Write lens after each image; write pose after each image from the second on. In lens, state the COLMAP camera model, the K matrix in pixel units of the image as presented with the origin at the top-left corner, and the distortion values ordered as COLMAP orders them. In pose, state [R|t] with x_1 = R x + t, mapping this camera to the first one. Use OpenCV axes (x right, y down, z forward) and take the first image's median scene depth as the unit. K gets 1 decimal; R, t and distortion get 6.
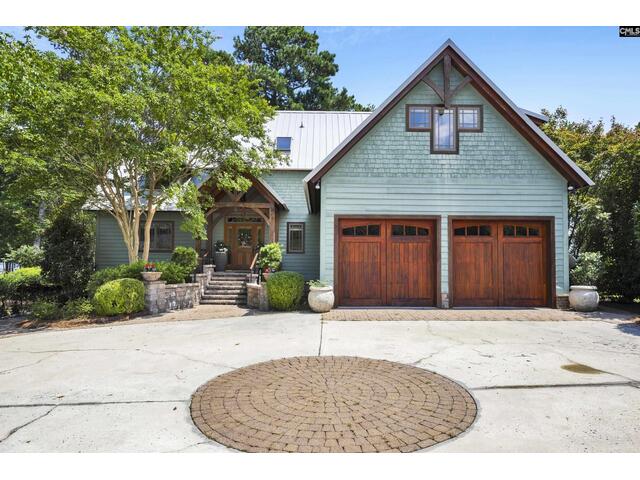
lens RADIAL K [[418.8, 0, 318.9], [0, 418.8, 226.2], [0, 0, 1]] dist [-0.005428, -0.000184]
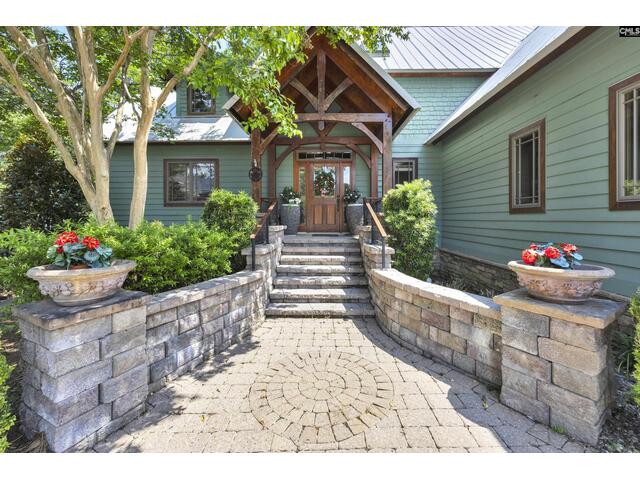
lens RADIAL K [[273.8, 0, 322.9], [0, 273.8, 216.4], [0, 0, 1]] dist [0.000497, 0.000026]
pose [[0.999708, -0.006668, -0.023246, -0.241596], [0.008410, 0.997098, 0.075660, 0.066836], [0.022674, -0.075833, 0.996863, 0.803241]]
